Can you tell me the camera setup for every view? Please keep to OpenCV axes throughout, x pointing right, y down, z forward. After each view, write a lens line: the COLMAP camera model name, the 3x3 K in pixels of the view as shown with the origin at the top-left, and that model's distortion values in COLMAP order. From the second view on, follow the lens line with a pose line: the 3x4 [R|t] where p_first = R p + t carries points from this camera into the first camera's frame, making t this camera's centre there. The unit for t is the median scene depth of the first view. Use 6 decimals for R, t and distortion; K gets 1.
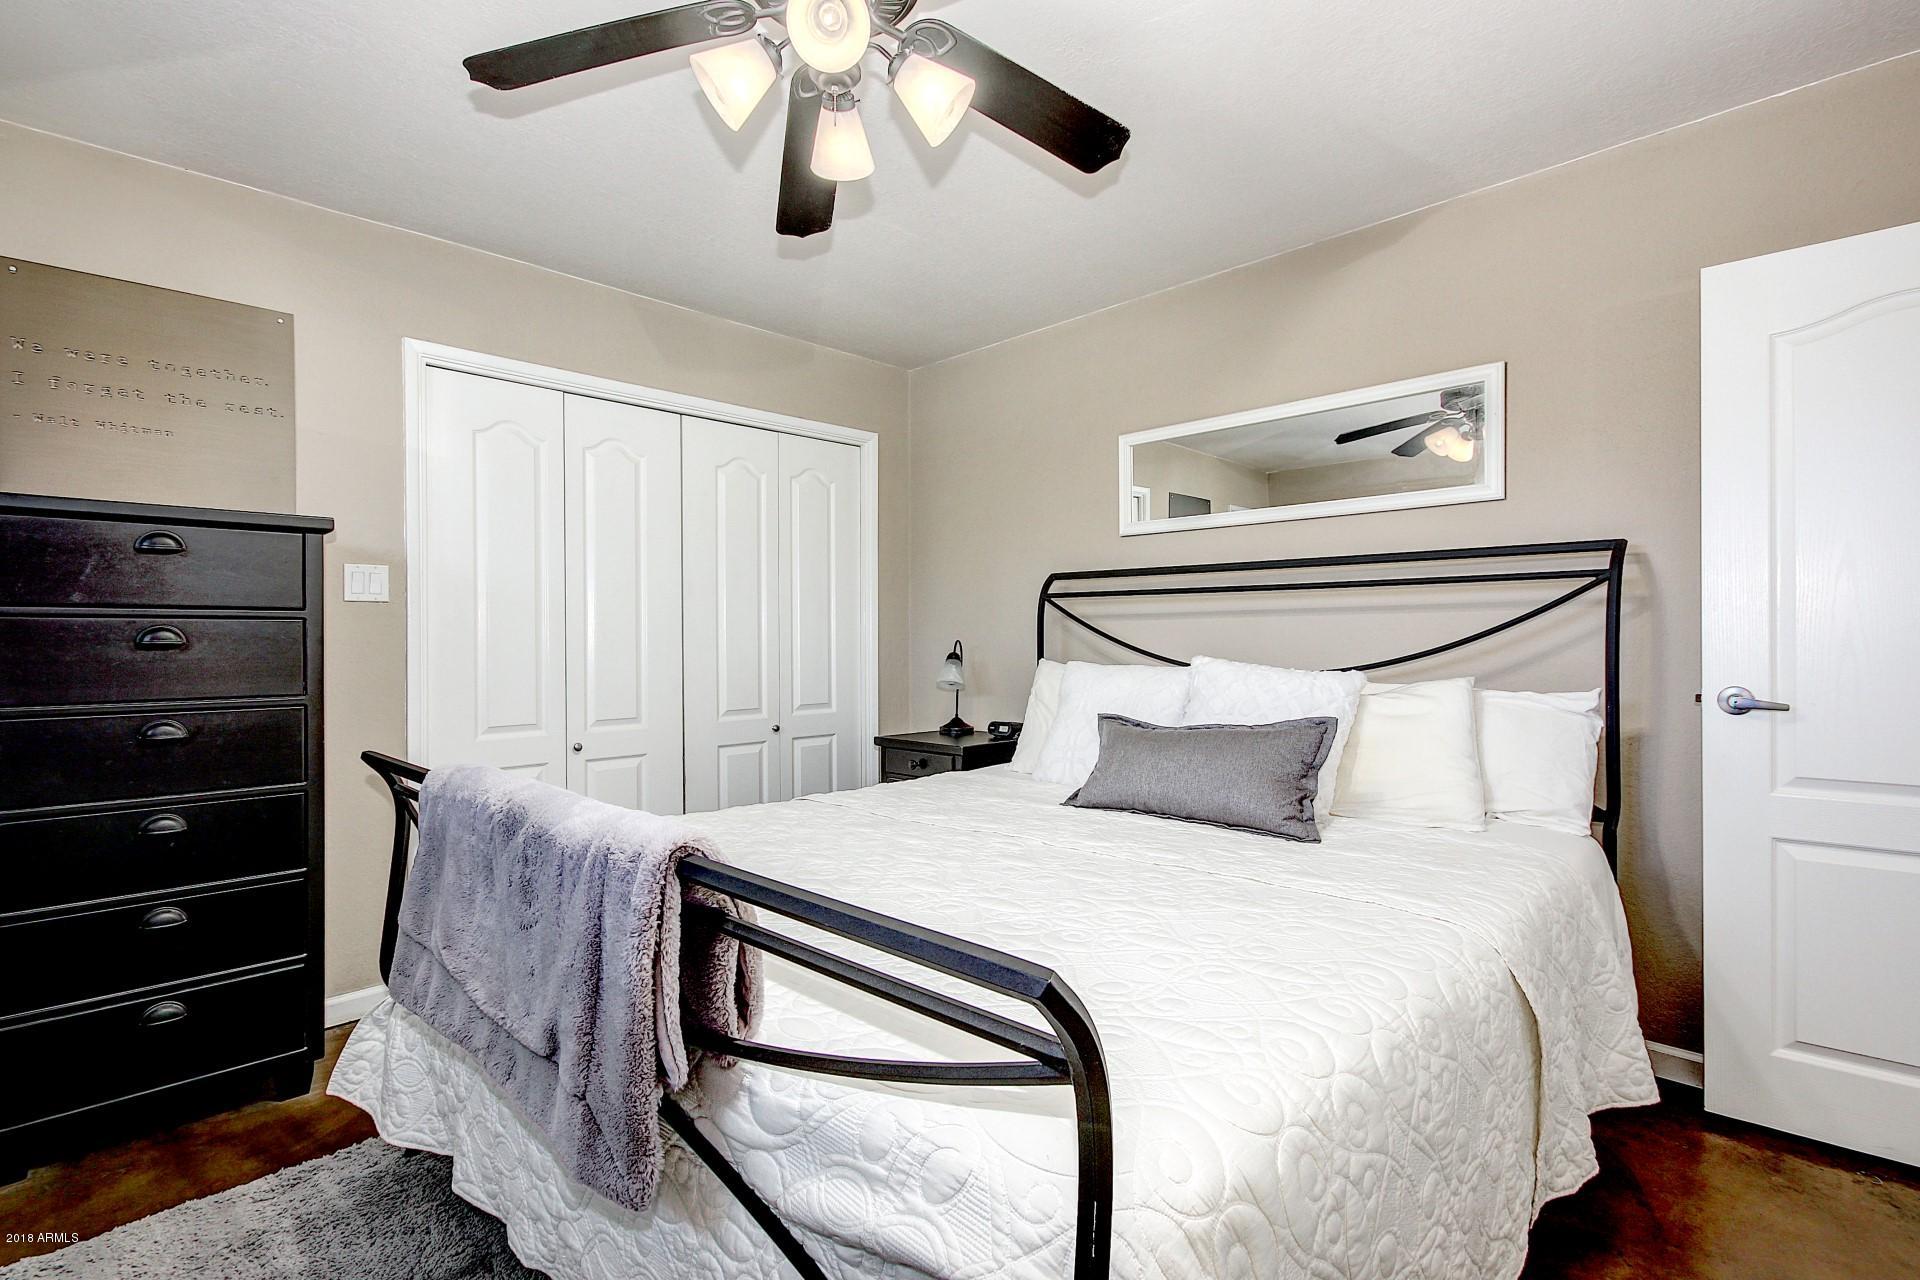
lens RADIAL K [[890.4, 0, 974.1], [0, 890.4, 645.0], [0, 0, 1]] dist [0.004001, 0.000605]
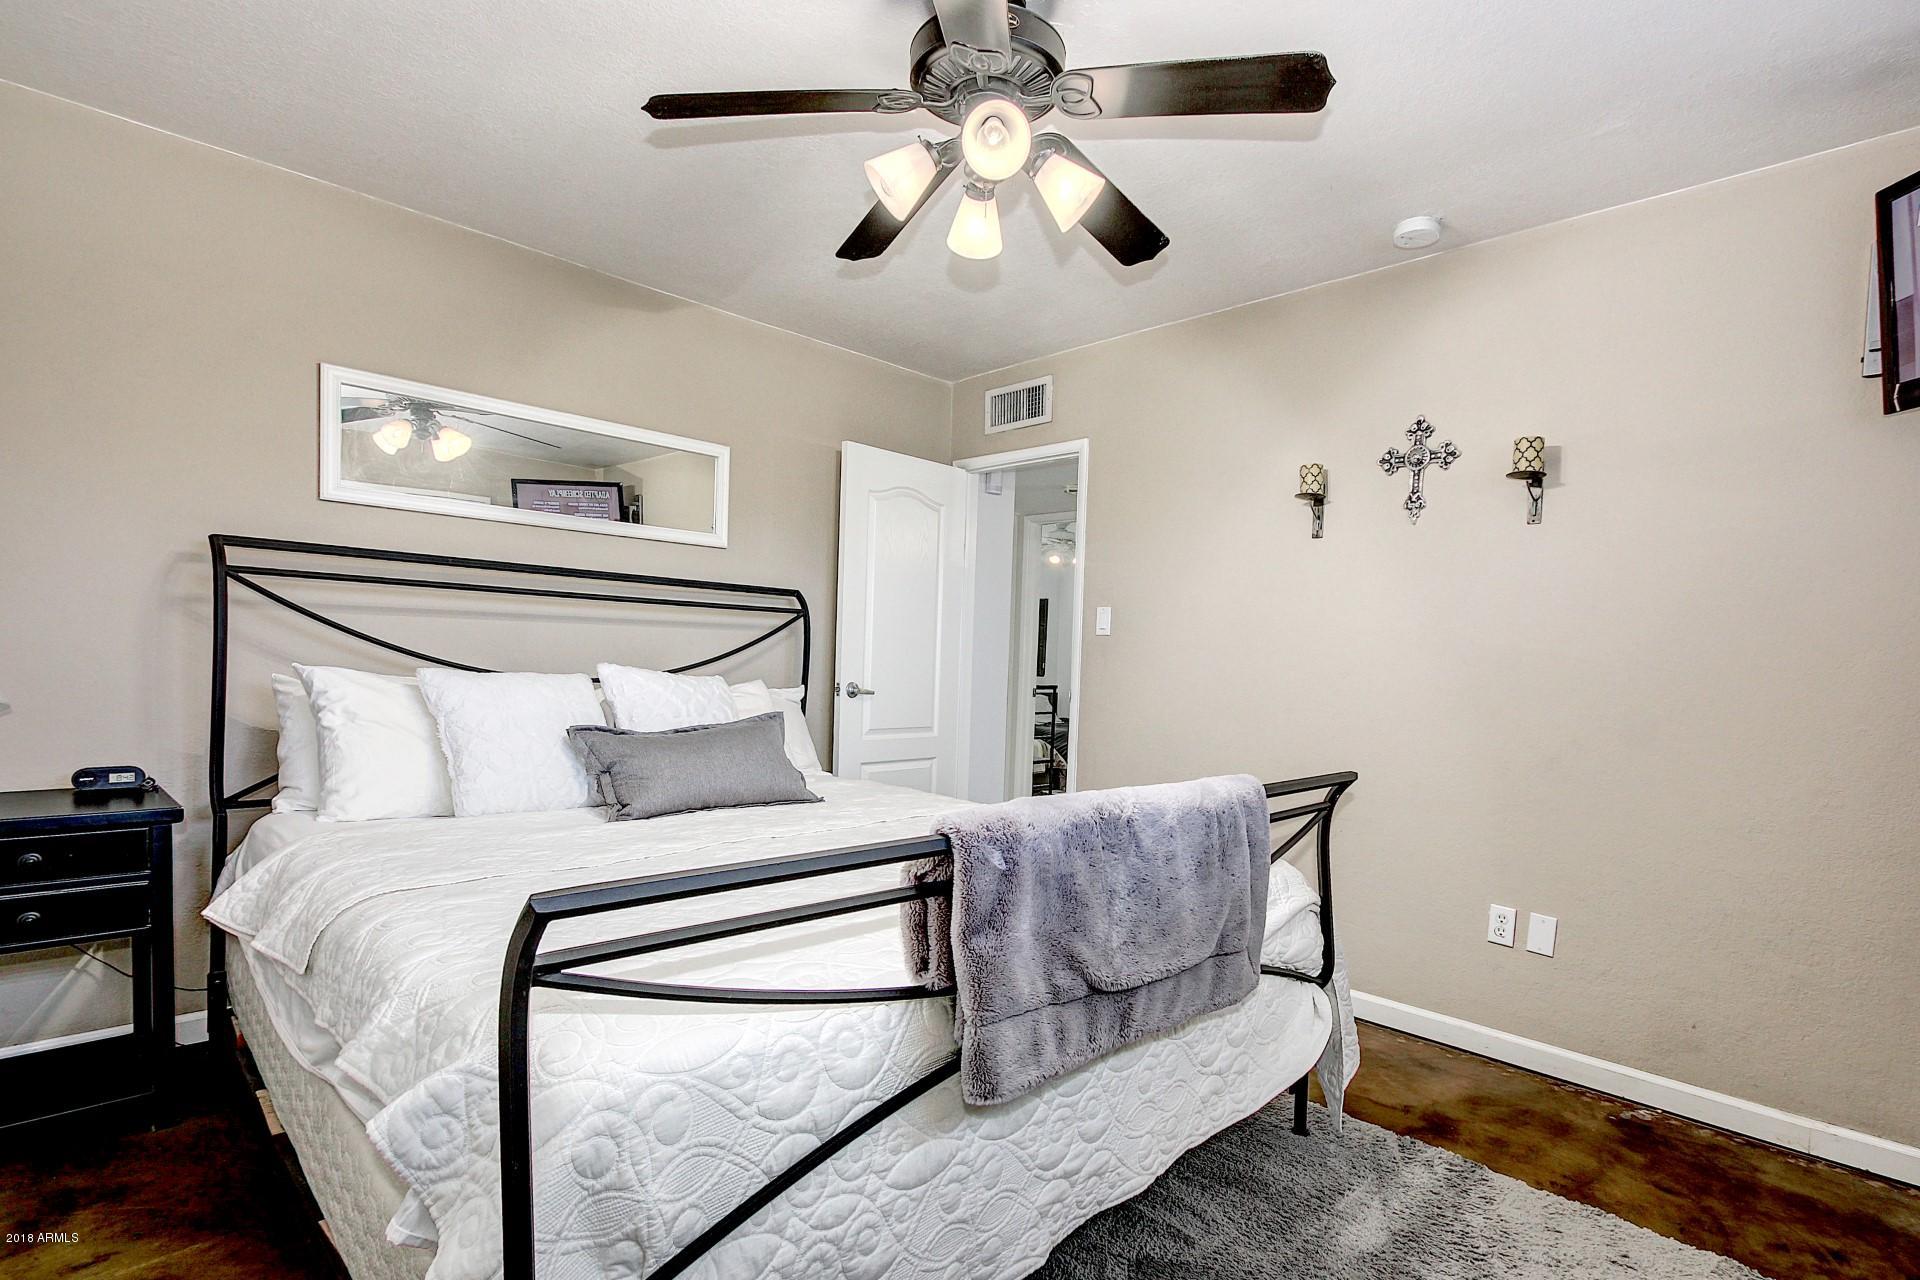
lens RADIAL K [[890.4, 0, 974.1], [0, 890.4, 645.0], [0, 0, 1]] dist [0.004001, 0.000605]
pose [[0.044821, 0.009983, 0.998945, -0.863120], [-0.037599, 0.999258, -0.008299, -0.019794], [-0.998287, -0.037188, 0.045163, 0.628098]]
